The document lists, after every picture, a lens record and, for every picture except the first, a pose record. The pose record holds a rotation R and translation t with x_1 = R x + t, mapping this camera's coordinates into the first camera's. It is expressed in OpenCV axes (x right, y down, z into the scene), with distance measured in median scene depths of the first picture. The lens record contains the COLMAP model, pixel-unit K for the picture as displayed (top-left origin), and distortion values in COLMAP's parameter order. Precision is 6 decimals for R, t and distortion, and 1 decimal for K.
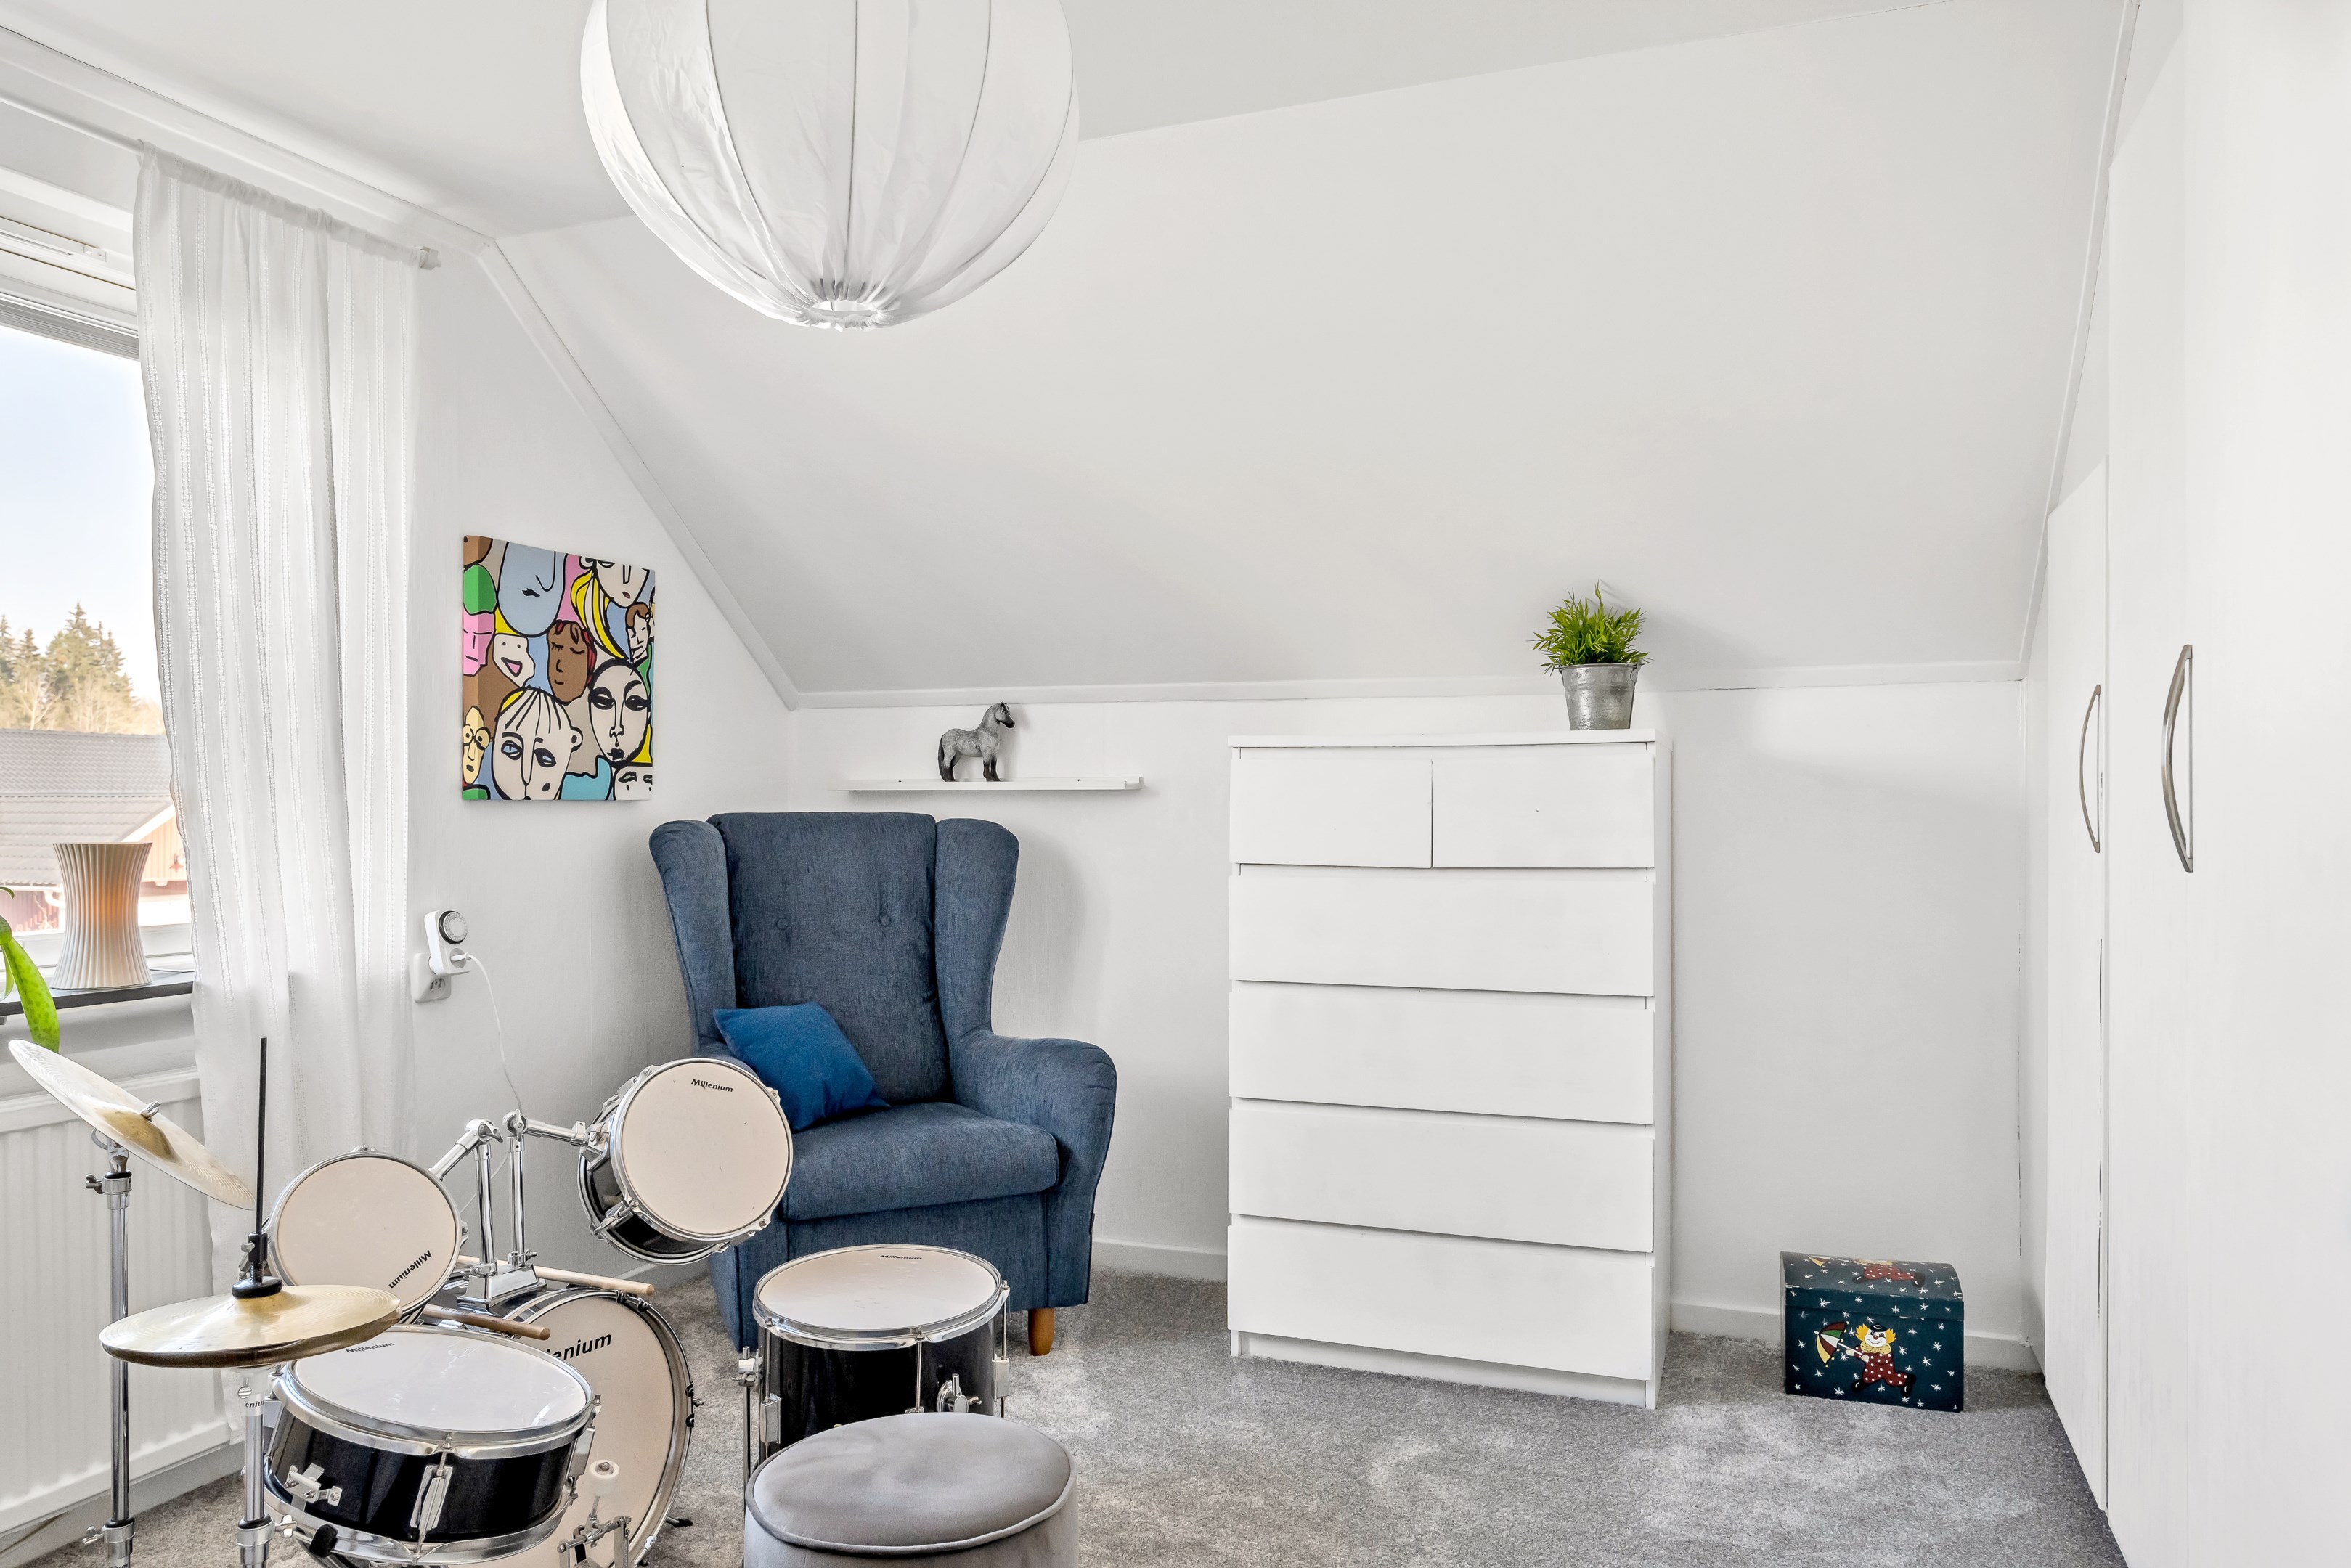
lens RADIAL K [[1550.2, 0, 1169.7], [0, 1550.2, 768.9], [0, 0, 1]] dist [-0.012086, 0.007110]
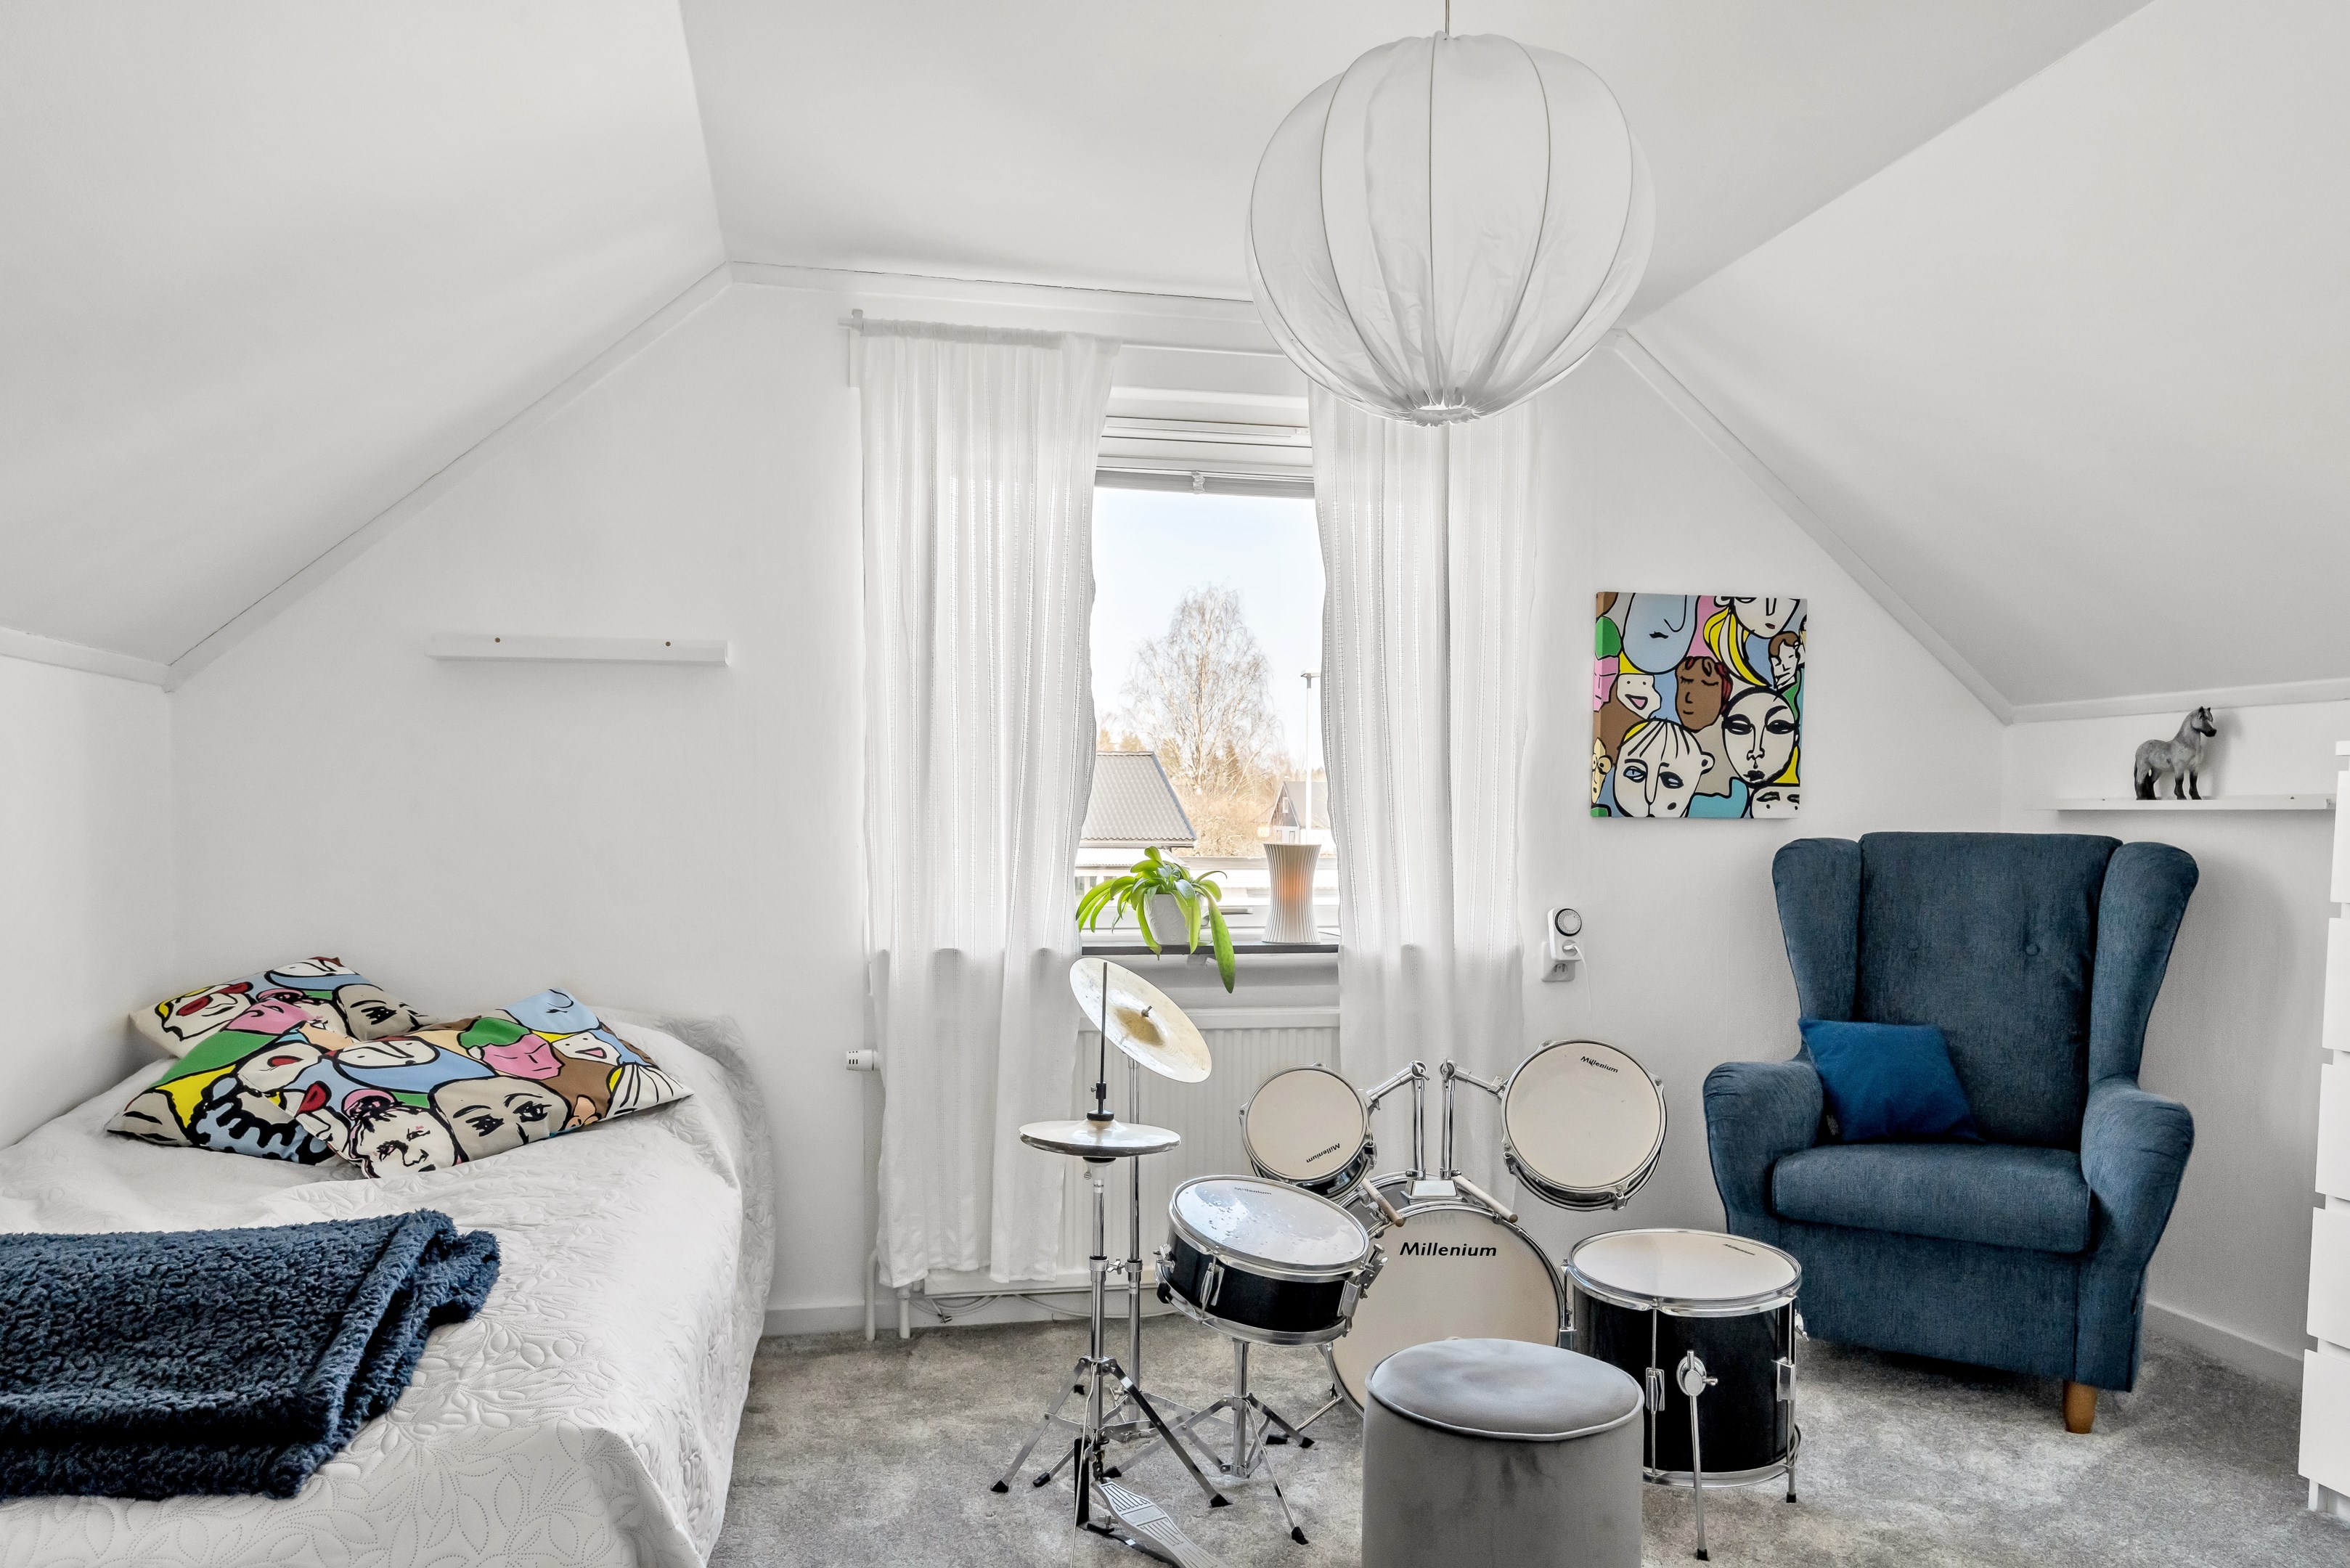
lens RADIAL K [[1549.6, 0, 1206.0], [0, 1549.6, 862.9], [0, 0, 1]] dist [-0.012086, 0.007110]
pose [[0.574790, 0.031016, -0.817713, 0.318320], [0.008609, 0.998997, 0.043943, 0.000562], [0.818256, -0.032297, 0.573946, 0.067264]]
